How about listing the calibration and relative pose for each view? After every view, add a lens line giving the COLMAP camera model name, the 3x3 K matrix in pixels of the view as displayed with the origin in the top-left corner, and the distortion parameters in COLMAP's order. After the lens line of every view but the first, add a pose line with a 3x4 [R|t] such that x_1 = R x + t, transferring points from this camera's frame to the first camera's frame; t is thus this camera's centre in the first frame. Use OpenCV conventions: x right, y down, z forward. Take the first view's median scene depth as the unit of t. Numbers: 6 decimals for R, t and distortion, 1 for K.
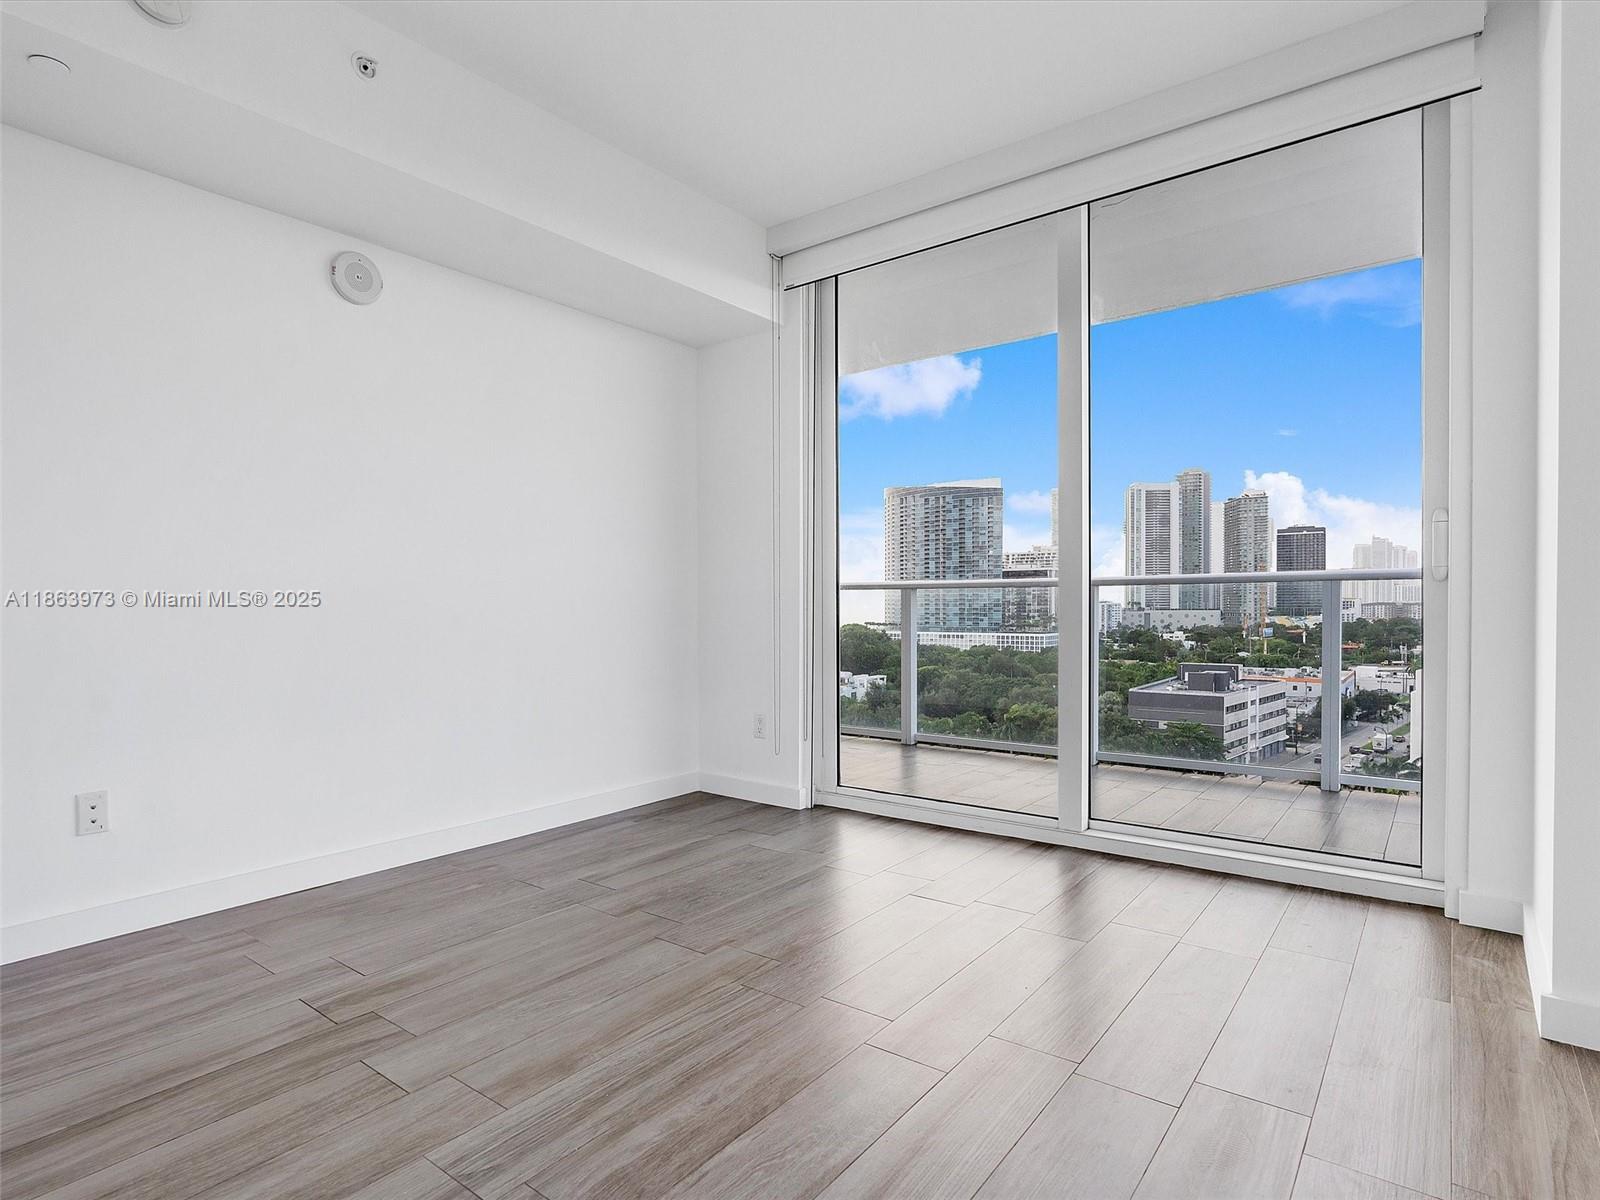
lens RADIAL K [[860.2, 0, 806.3], [0, 860.2, 611.3], [0, 0, 1]] dist [-0.011637, 0.005802]
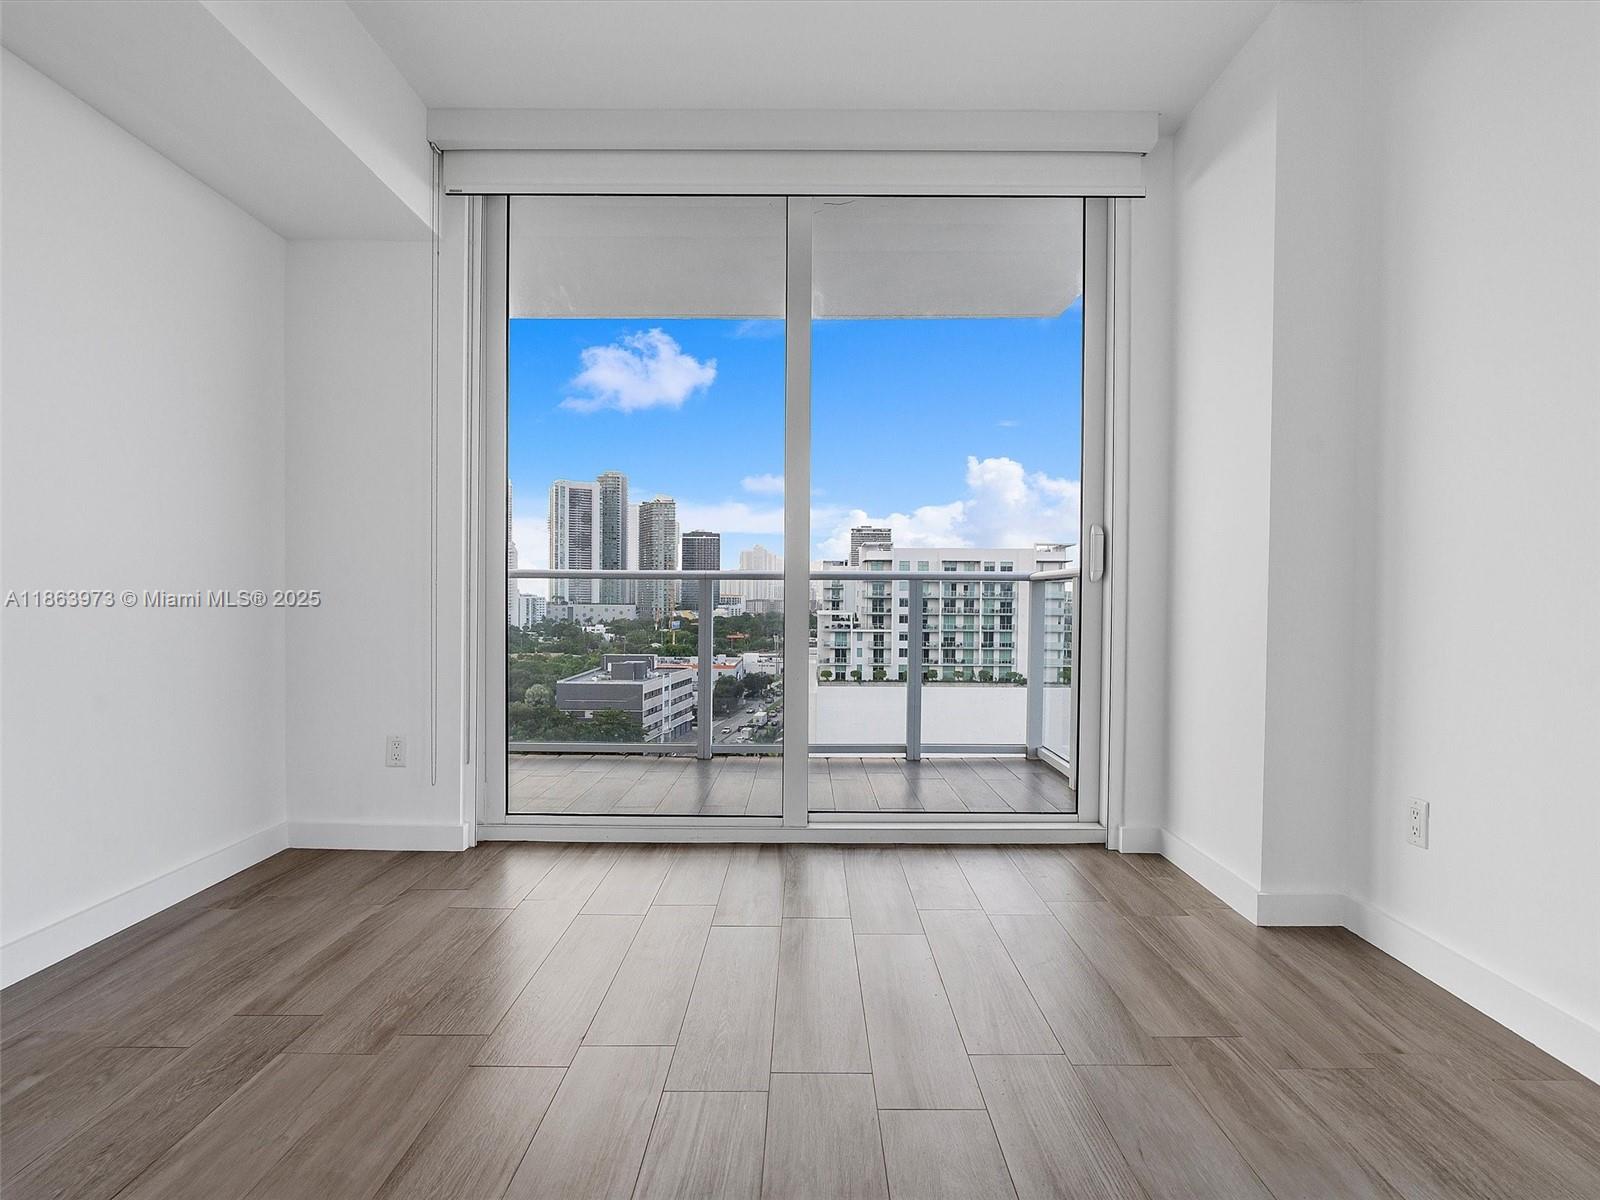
lens RADIAL K [[860.2, 0, 813.3], [0, 860.2, 607.5], [0, 0, 1]] dist [-0.011637, 0.005802]
pose [[0.793620, 0.004282, 0.608399, -0.234055], [-0.006070, 0.999981, 0.000879, 0.001909], [-0.608383, -0.004390, 0.793631, 0.170733]]
